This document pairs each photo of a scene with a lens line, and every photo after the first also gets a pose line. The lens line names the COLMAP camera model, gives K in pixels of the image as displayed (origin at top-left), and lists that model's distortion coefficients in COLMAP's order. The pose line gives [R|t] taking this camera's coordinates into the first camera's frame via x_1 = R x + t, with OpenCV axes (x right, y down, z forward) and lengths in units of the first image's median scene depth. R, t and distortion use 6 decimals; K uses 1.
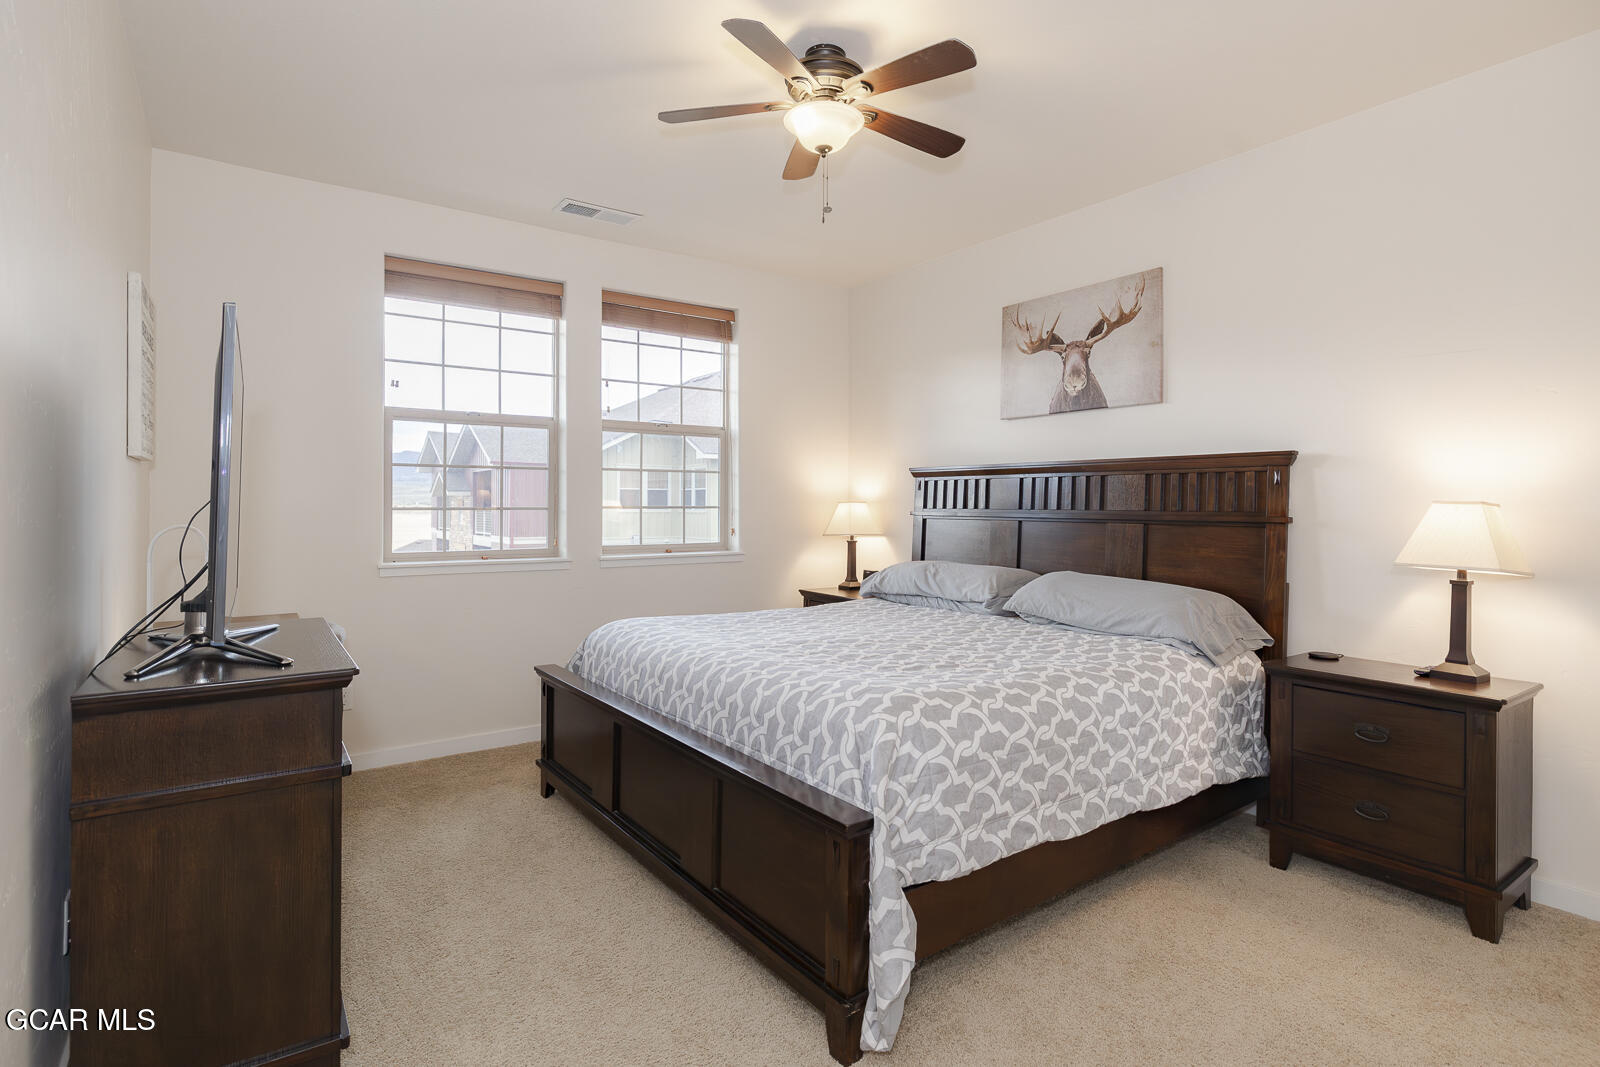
lens RADIAL K [[816.5, 0, 799.4], [0, 816.5, 521.2], [0, 0, 1]] dist [-0.003101, 0.000173]
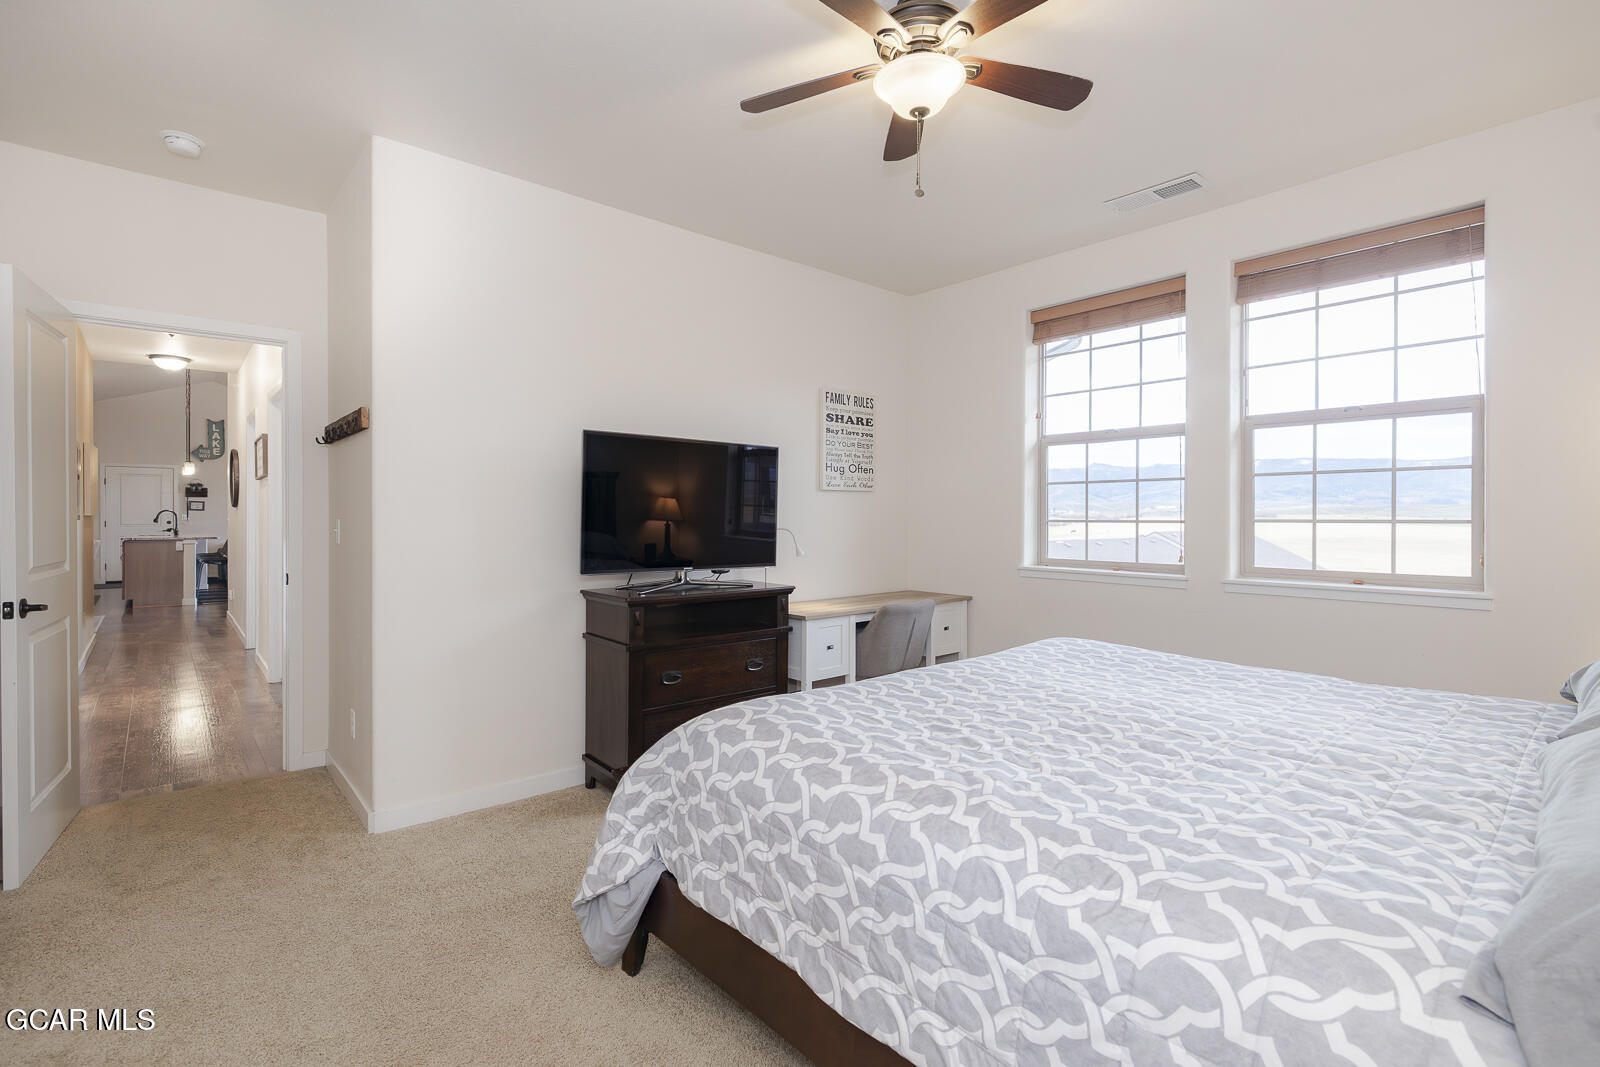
lens RADIAL K [[723.8, 0, 738.4], [0, 723.8, 510.9], [0, 0, 1]] dist [0.032011, -0.000042]
pose [[0.056168, -0.007207, -0.998395, 0.628367], [-0.015388, 0.999849, -0.008083, -0.016735], [0.998303, 0.015818, 0.056048, 0.579218]]
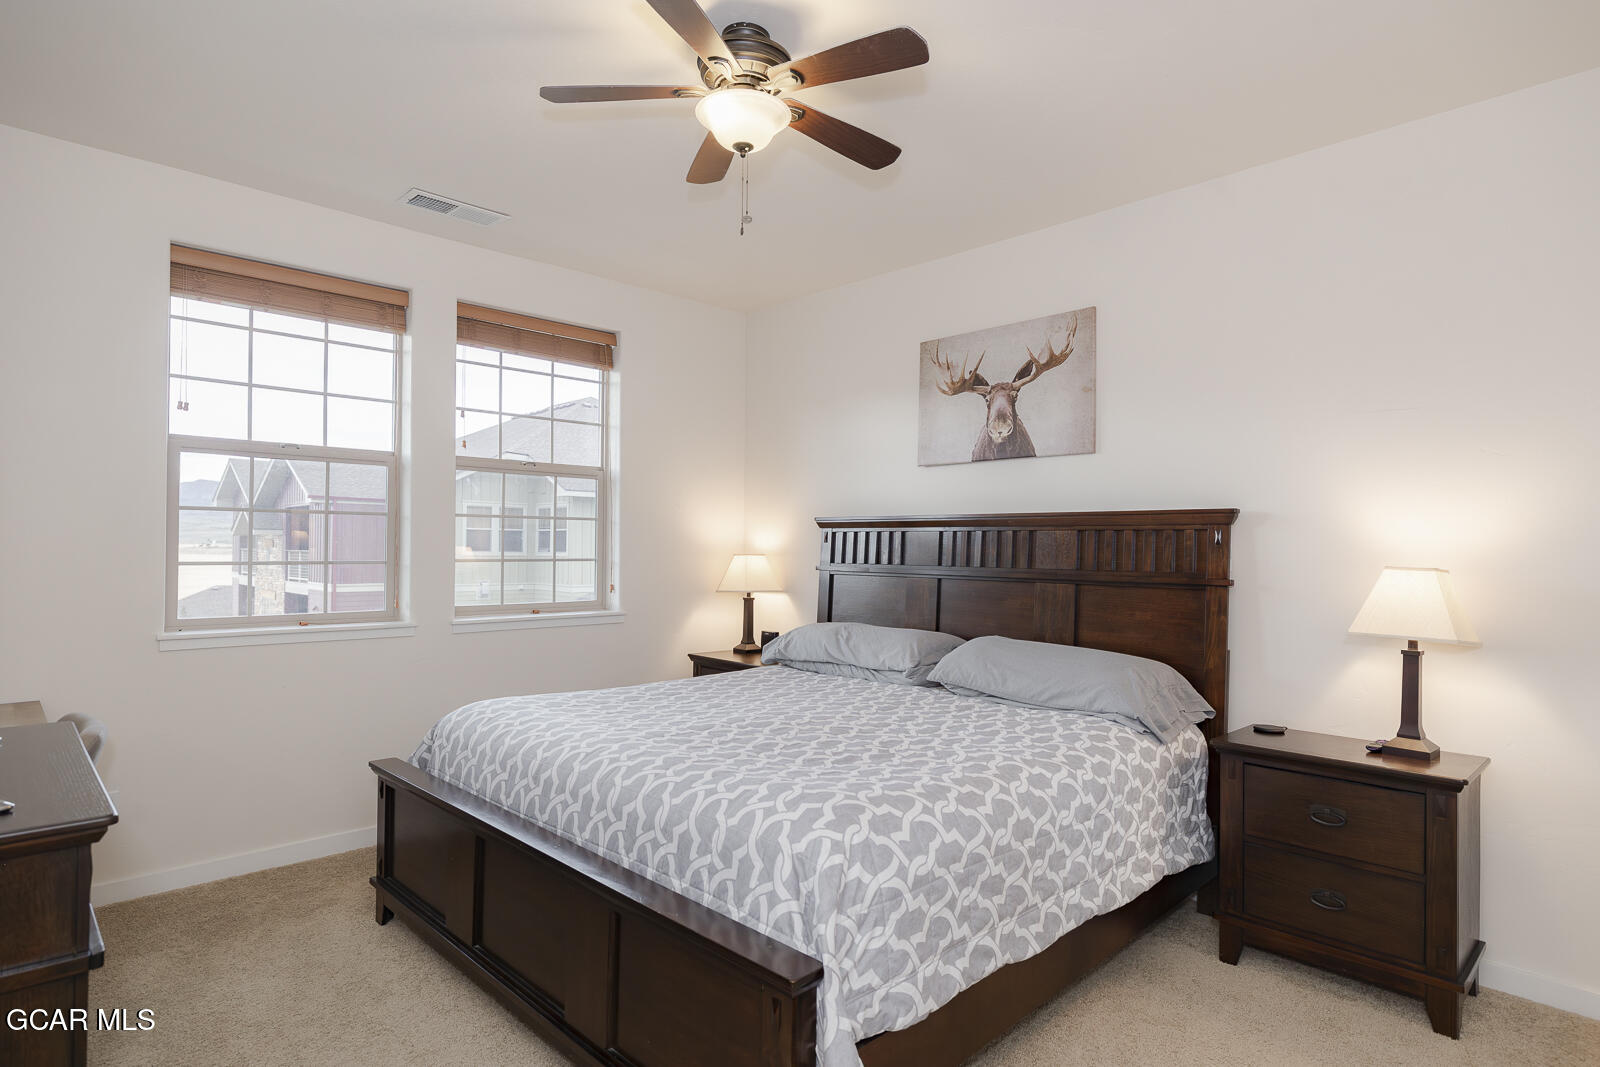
lens RADIAL K [[878.2, 0, 803.7], [0, 878.2, 555.4], [0, 0, 1]] dist [0.002642, 0.000404]
pose [[0.988381, 0.005037, 0.151912, -0.032462], [-0.003458, 0.999937, -0.010654, -0.018427], [-0.151956, 0.010005, 0.988337, 0.072032]]
